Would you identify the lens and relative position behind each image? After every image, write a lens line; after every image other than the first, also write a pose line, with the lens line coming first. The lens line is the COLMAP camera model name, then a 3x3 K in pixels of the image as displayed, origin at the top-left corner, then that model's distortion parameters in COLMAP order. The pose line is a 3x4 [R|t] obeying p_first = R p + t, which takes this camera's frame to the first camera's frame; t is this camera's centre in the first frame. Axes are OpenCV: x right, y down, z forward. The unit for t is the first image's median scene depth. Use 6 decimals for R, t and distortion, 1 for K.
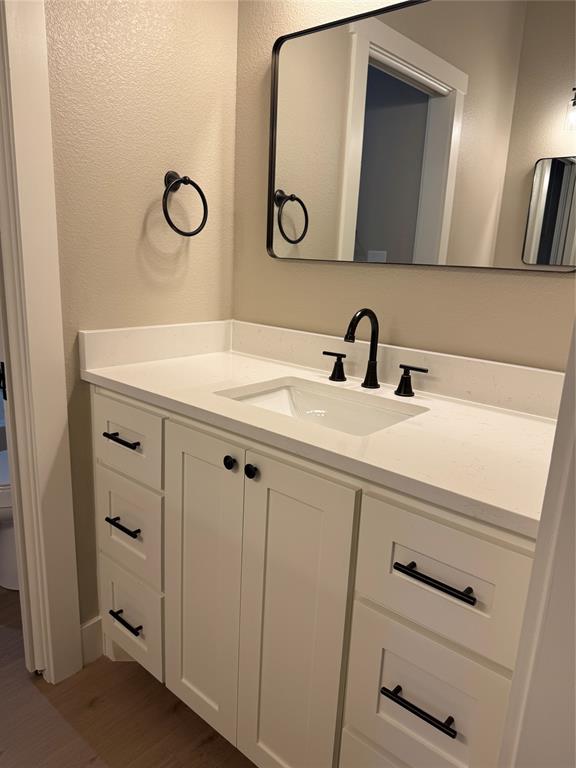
lens RADIAL K [[547.4, 0, 288.0], [0, 547.4, 384.0], [0, 0, 1]] dist [0.185879, -0.208769]
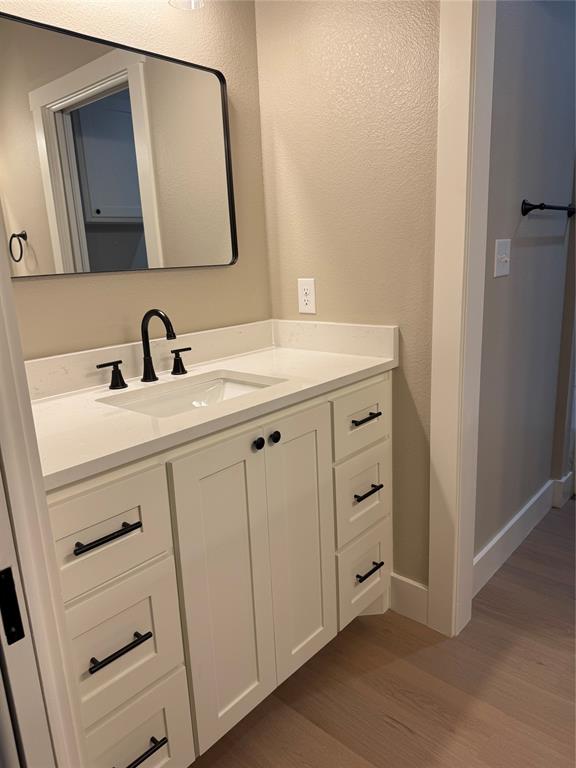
lens RADIAL K [[540.4, 0, 288.0], [0, 540.4, 384.0], [0, 0, 1]] dist [0.033599, -0.006538]
pose [[0.024305, -0.277081, 0.960539, -0.904778], [0.282300, 0.923621, 0.259288, -0.194150], [-0.959018, 0.264858, 0.100668, 0.630091]]
